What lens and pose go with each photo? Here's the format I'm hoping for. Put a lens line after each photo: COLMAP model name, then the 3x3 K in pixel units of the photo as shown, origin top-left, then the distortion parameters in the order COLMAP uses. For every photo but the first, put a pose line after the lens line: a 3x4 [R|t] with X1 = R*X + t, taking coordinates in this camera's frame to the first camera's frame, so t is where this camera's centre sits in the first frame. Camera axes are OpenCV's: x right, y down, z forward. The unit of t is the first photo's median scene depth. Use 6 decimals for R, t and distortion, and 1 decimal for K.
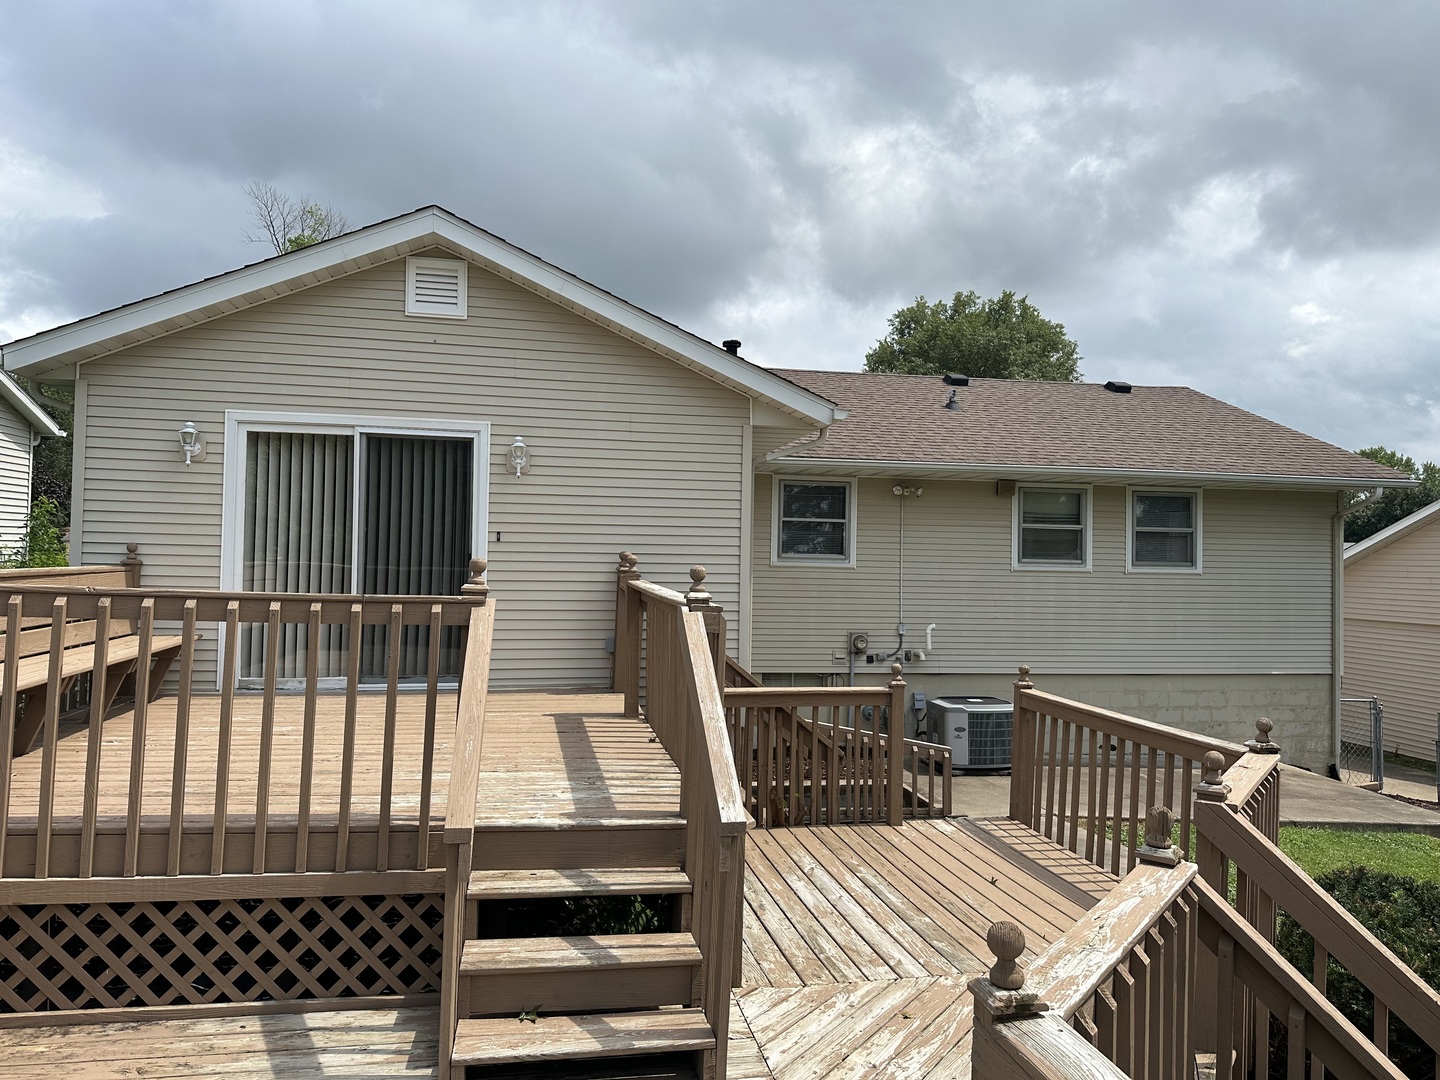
lens RADIAL K [[1023.9, 0, 722.1], [0, 1023.9, 537.5], [0, 0, 1]] dist [0.030588, -0.006052]
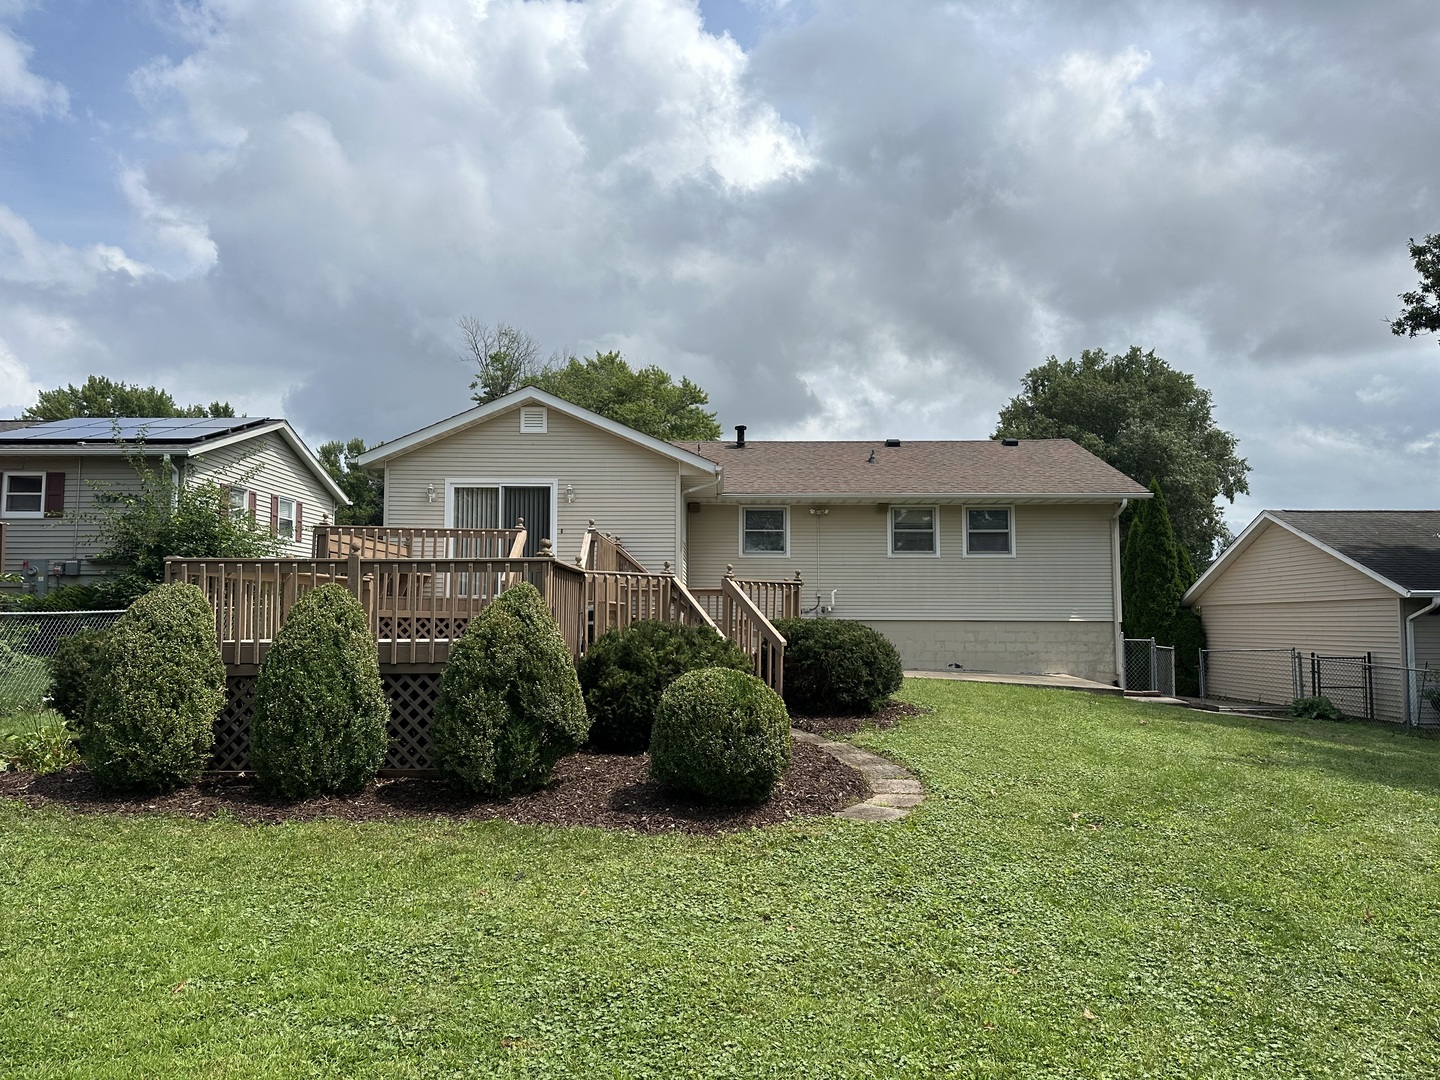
lens RADIAL K [[1023.9, 0, 716.4], [0, 1023.9, 540.6], [0, 0, 1]] dist [0.030588, -0.006052]
pose [[0.981897, -0.031911, -0.186709, 0.309535], [0.020612, 0.997854, -0.062144, 0.098341], [0.188291, 0.057171, 0.980448, -0.651101]]
